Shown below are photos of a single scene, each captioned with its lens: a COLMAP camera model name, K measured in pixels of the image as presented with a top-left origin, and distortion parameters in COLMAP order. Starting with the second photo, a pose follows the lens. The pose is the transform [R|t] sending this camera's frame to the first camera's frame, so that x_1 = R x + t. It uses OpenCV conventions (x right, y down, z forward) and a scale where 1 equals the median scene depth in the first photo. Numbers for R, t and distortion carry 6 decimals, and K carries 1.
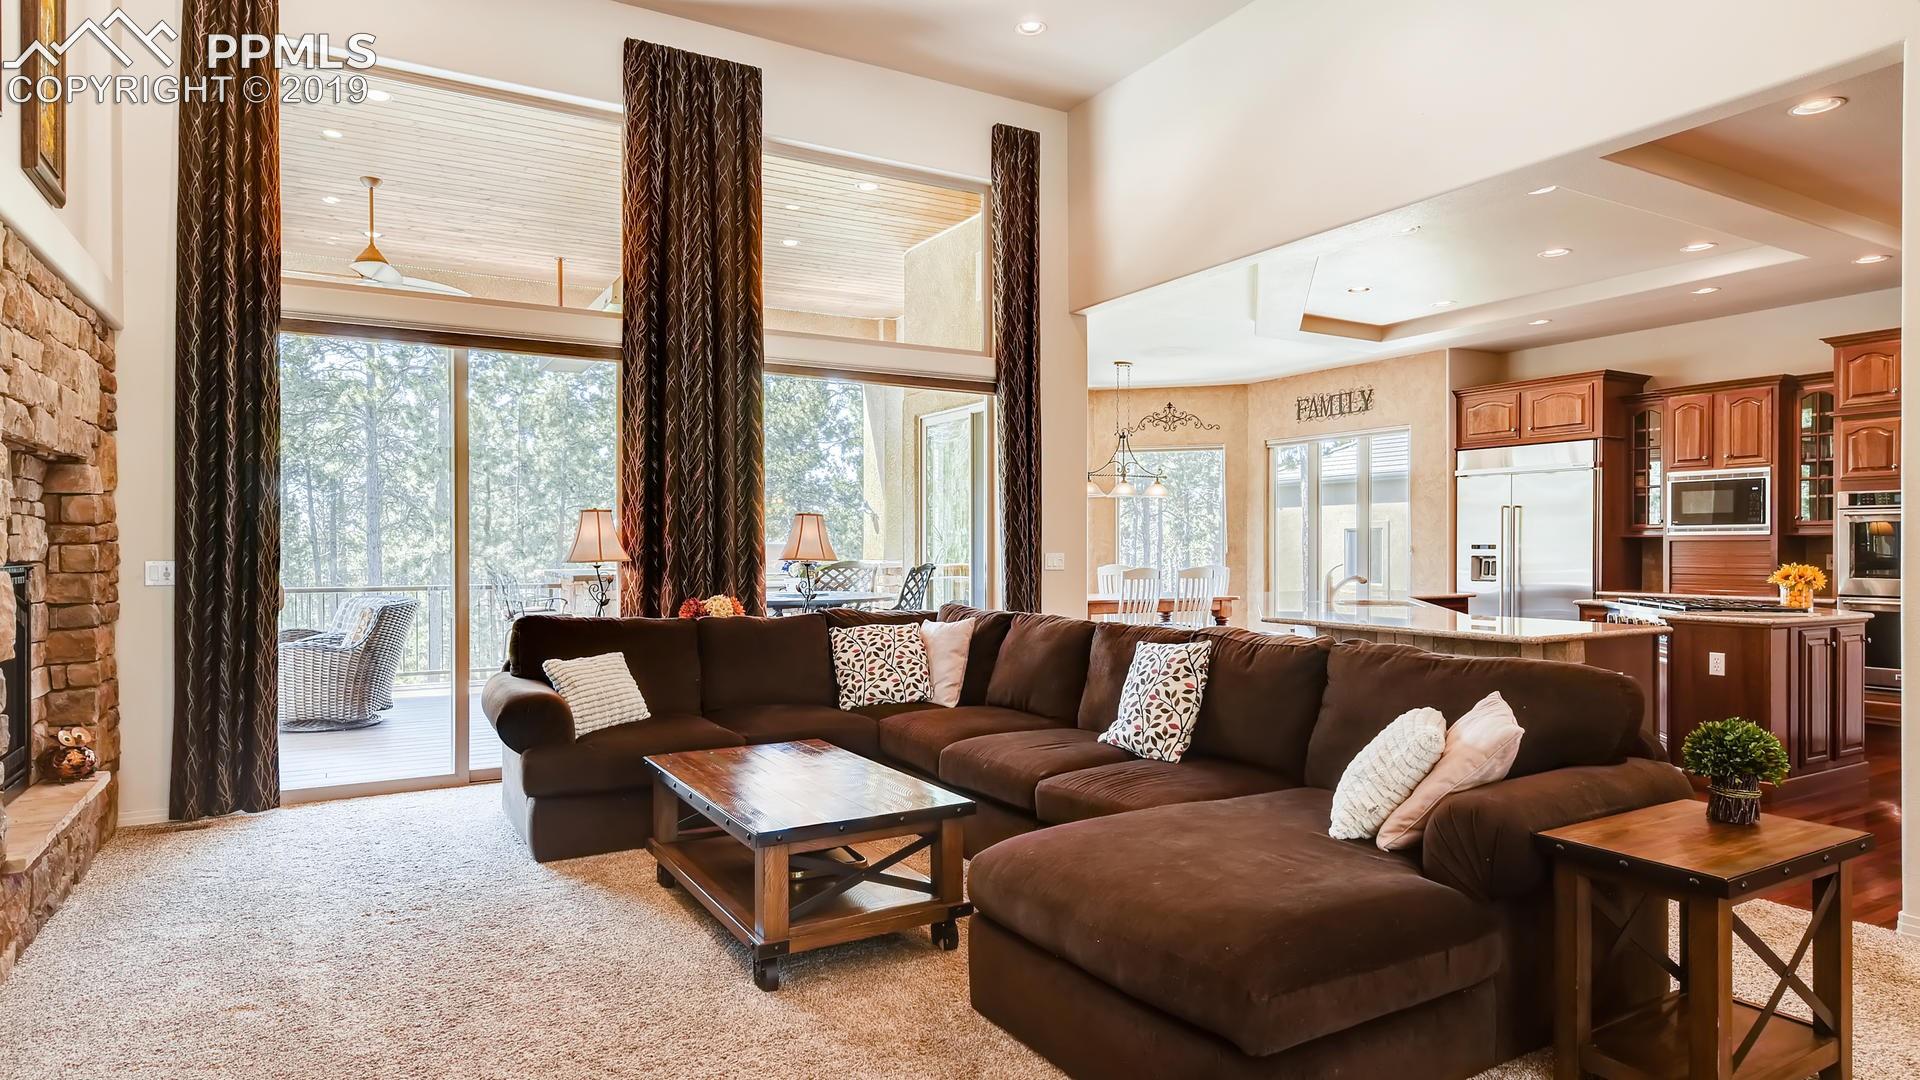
lens RADIAL K [[1080.7, 0, 957.8], [0, 1080.7, 549.6], [0, 0, 1]] dist [0.001200, -0.001426]
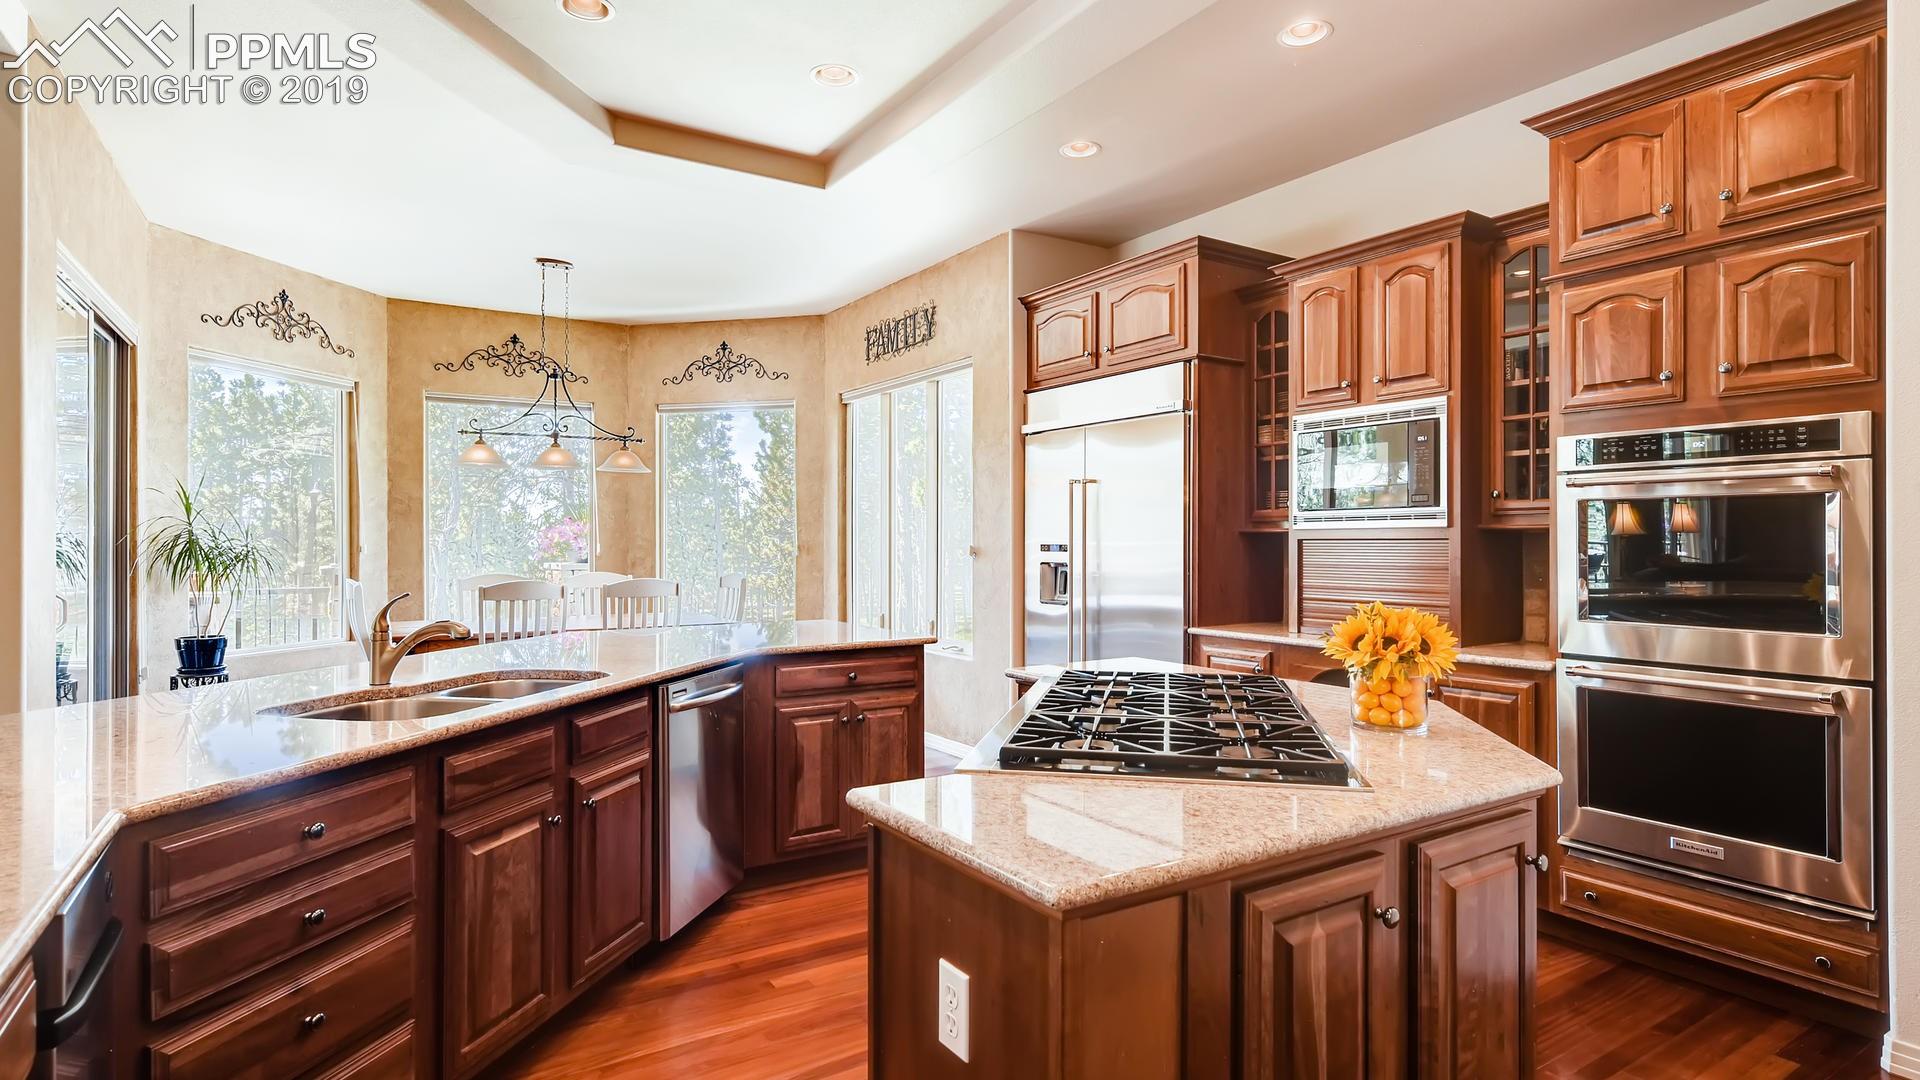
lens RADIAL K [[988.2, 0, 963.2], [0, 988.2, 533.4], [0, 0, 1]] dist [0.003984, 0.000175]
pose [[0.998514, 0.001230, 0.054486, 0.439076], [-0.000625, 0.999938, -0.011119, -0.005009], [-0.054496, 0.011068, 0.998453, 0.480726]]
